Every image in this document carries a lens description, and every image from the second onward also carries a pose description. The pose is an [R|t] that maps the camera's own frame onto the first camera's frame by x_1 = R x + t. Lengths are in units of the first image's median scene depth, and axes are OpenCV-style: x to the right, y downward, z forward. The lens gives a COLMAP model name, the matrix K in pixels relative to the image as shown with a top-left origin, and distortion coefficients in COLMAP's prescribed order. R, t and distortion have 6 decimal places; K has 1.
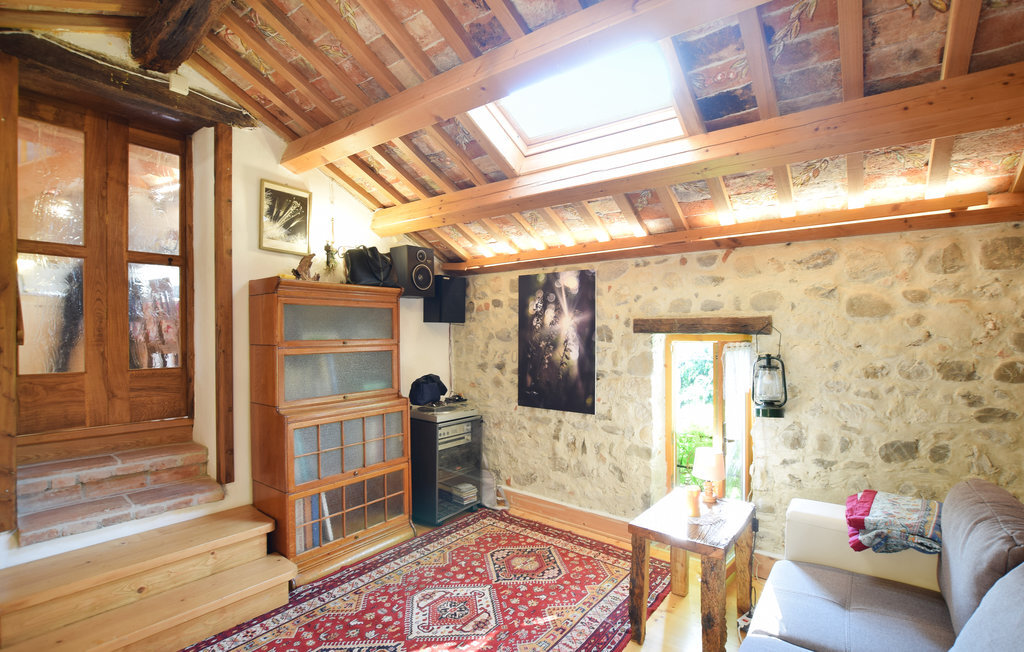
lens RADIAL K [[474.3, 0, 511.6], [0, 474.3, 335.5], [0, 0, 1]] dist [-0.027044, 0.000203]
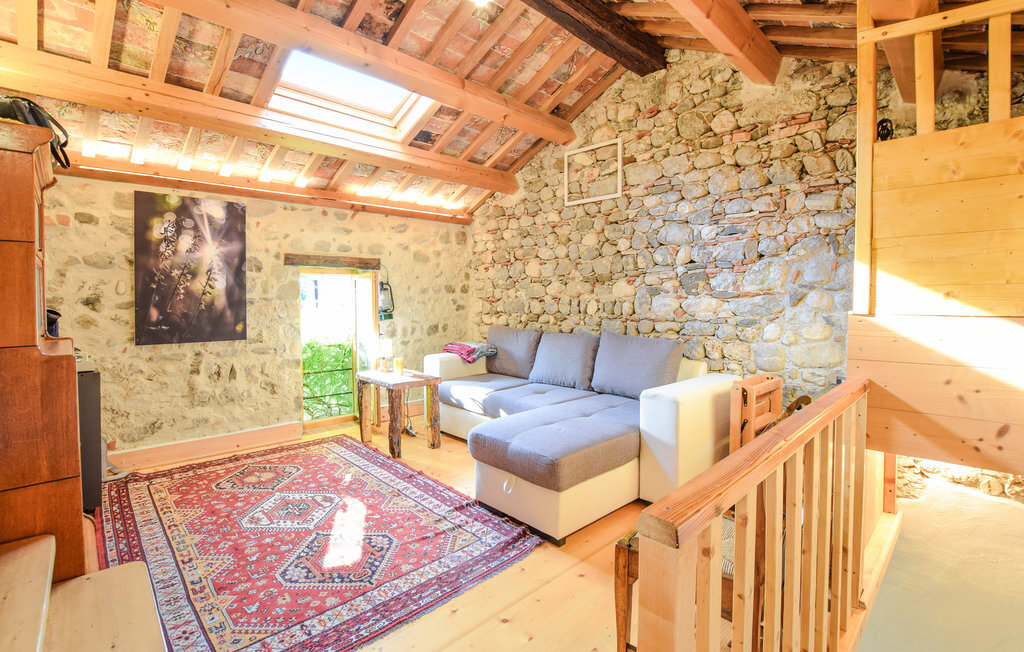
lens RADIAL K [[473.8, 0, 510.1], [0, 473.8, 306.0], [0, 0, 1]] dist [-0.026296, 0.001770]
pose [[0.140794, -0.018910, 0.989858, -0.833164], [0.009013, 0.999801, 0.017818, 0.081154], [-0.989998, 0.006413, 0.140937, 0.271536]]
